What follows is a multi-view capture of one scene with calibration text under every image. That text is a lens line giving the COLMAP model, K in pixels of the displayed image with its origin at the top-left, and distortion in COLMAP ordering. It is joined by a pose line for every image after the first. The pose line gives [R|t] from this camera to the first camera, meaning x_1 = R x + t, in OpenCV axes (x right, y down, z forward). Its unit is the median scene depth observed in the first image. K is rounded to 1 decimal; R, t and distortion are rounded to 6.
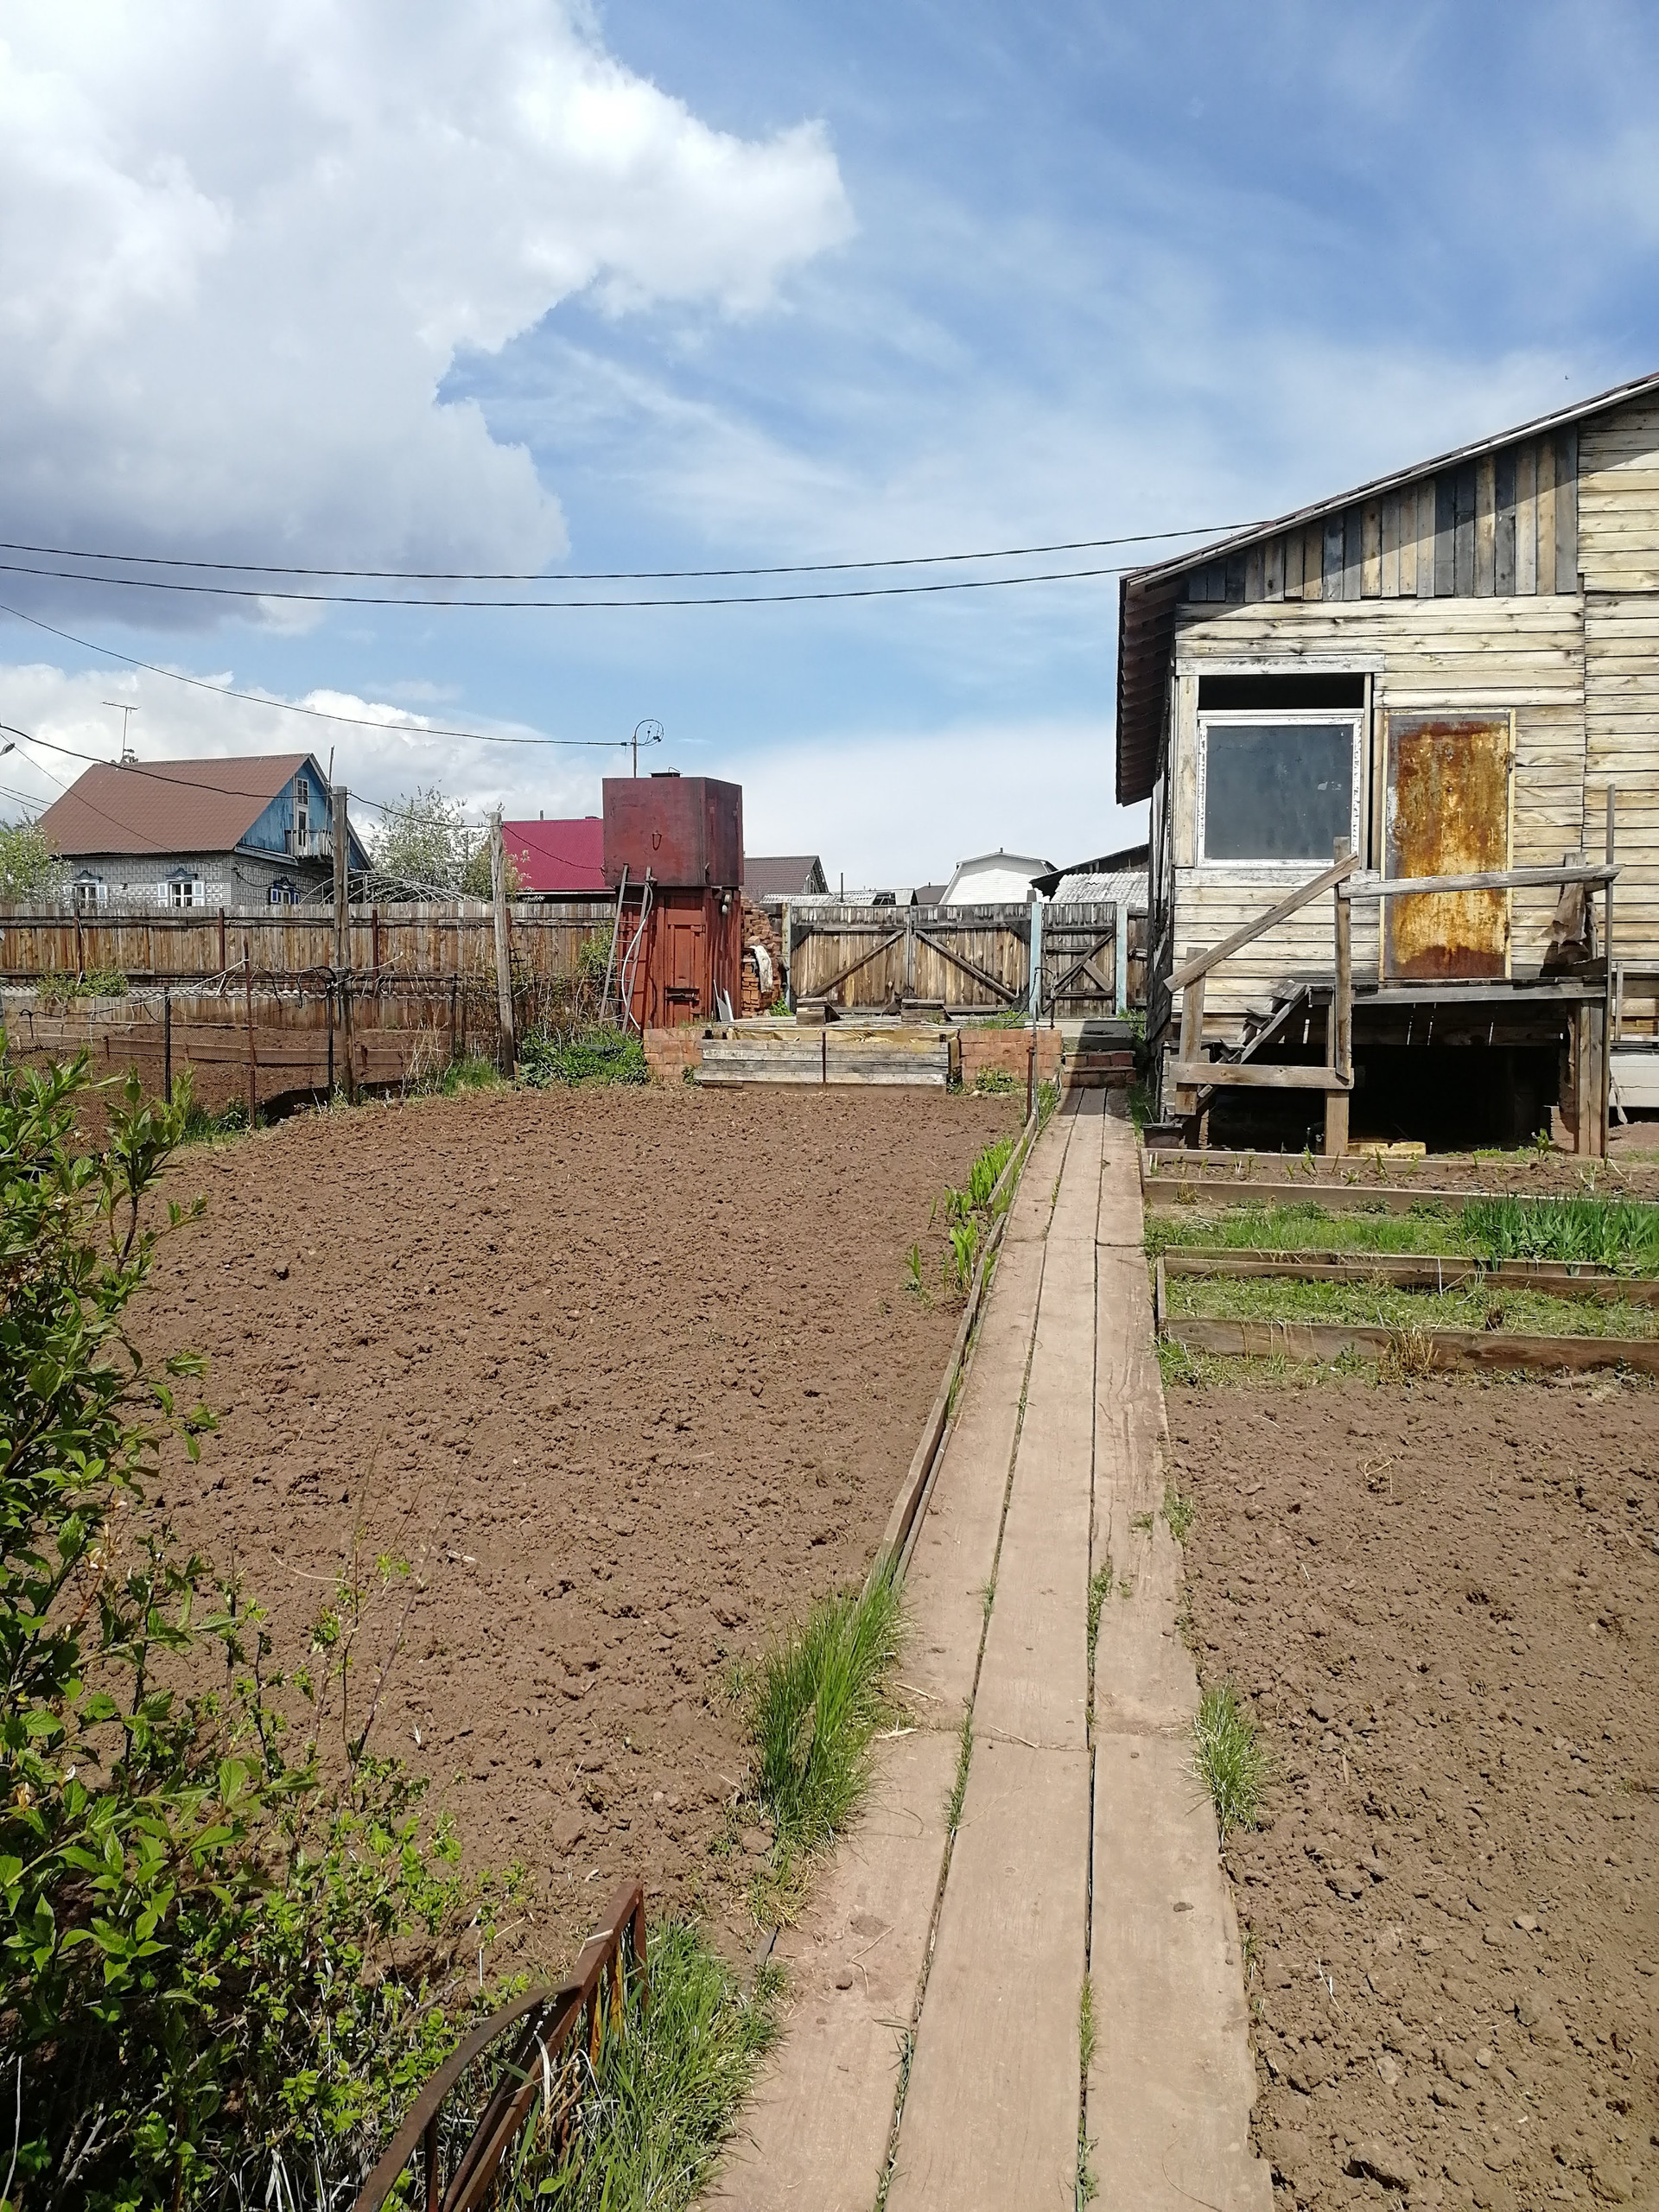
lens RADIAL K [[1763.1, 0, 825.6], [0, 1763.1, 1097.7], [0, 0, 1]] dist [0.012940, -0.008477]
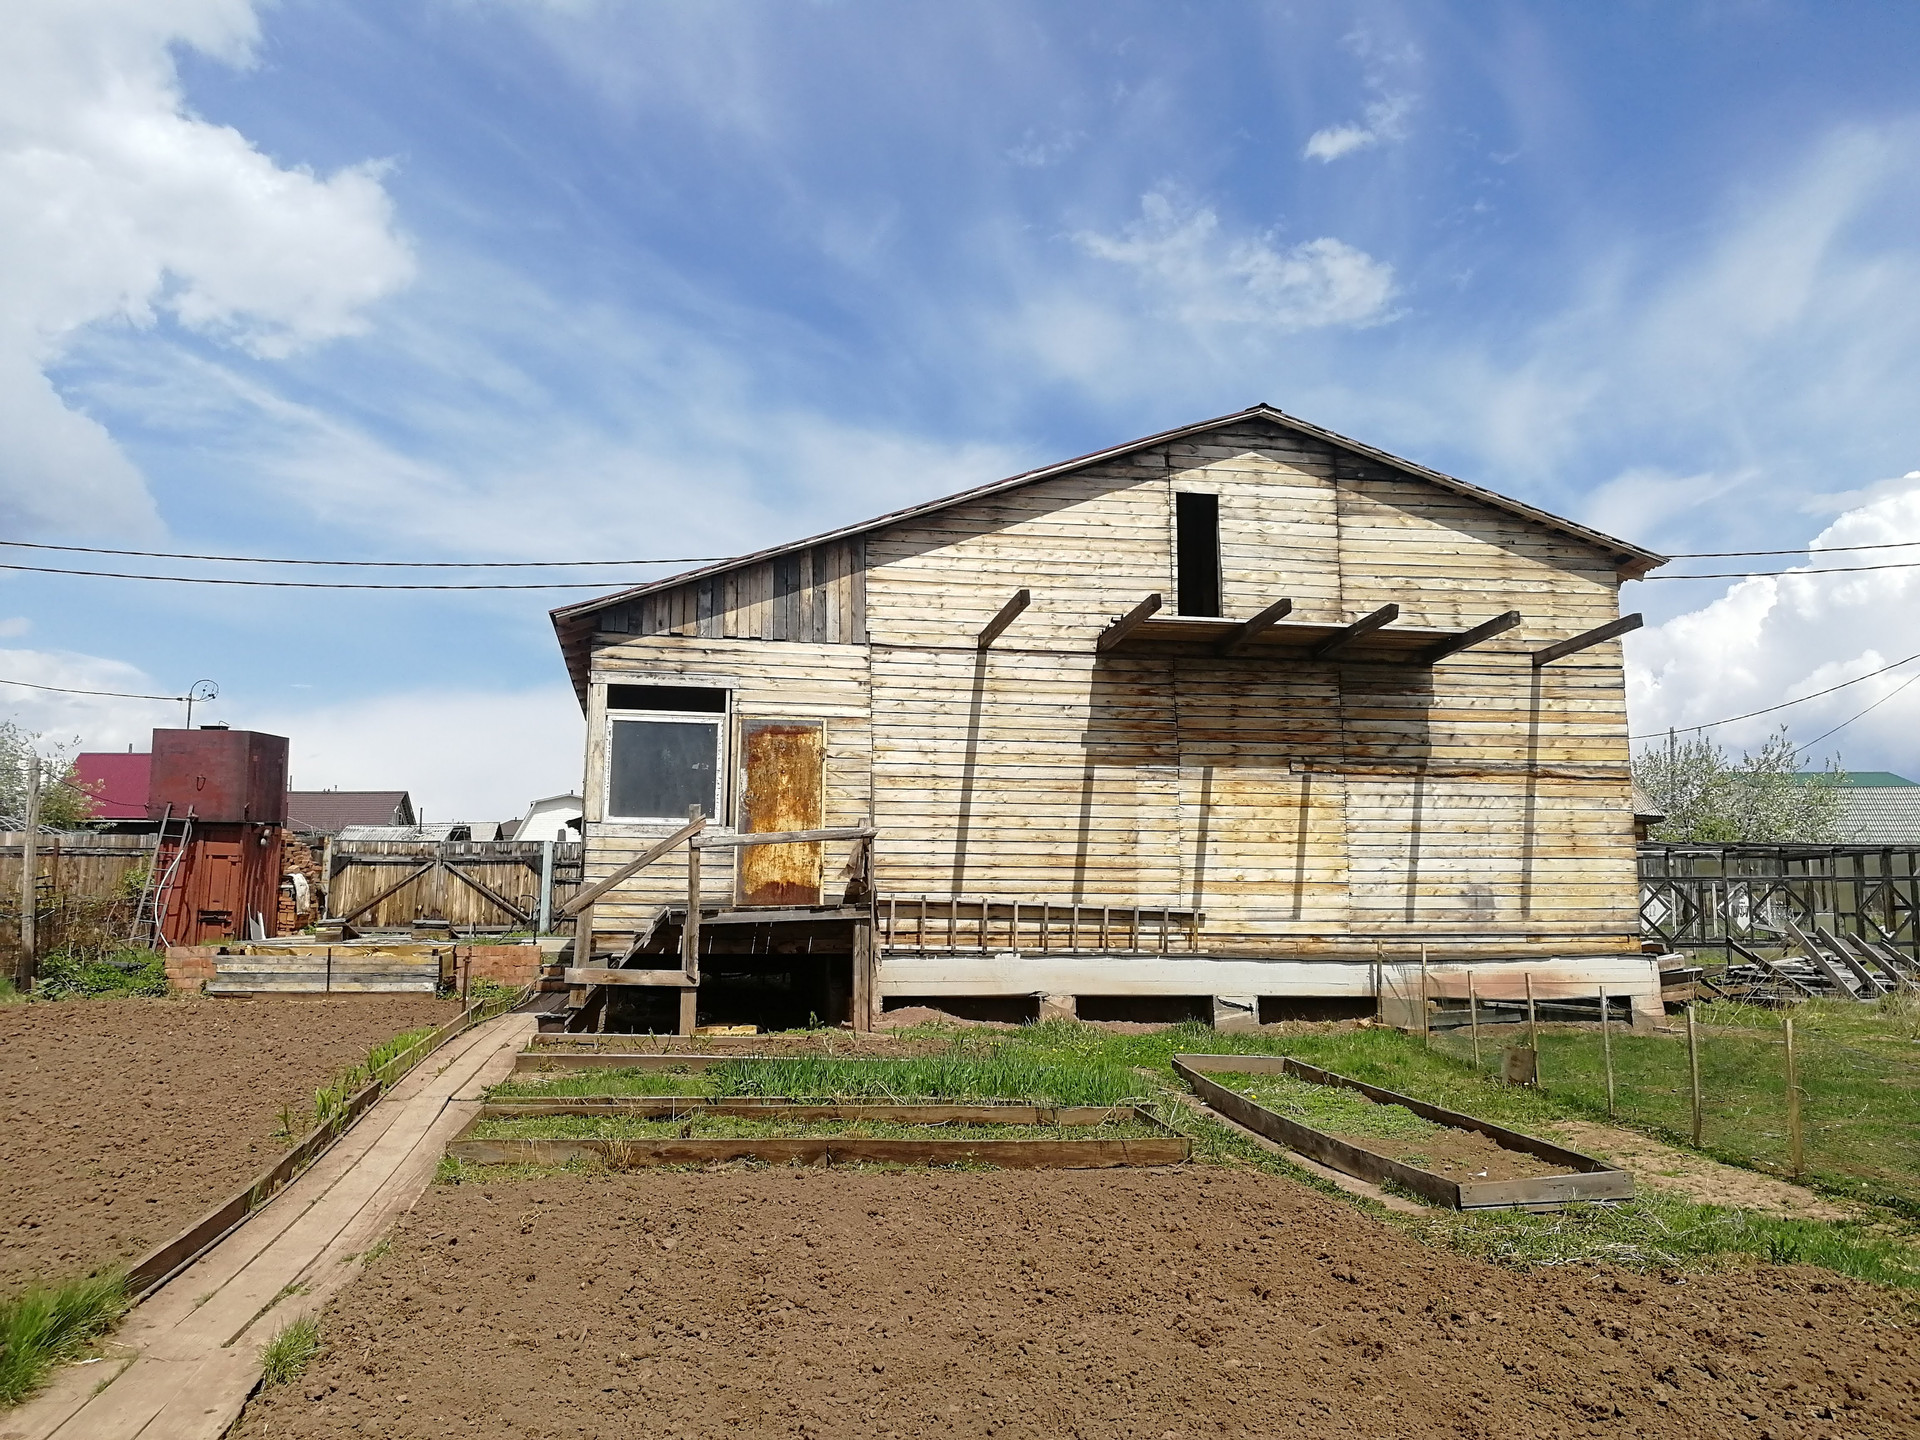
lens RADIAL K [[1530.4, 0, 999.3], [0, 1530.4, 701.1], [0, 0, 1]] dist [0.012940, -0.008477]
pose [[0.939498, 0.050124, 0.338868, 0.091471], [0.017924, 0.980689, -0.194752, 0.012927], [-0.342086, 0.189043, 0.920456, -0.199849]]
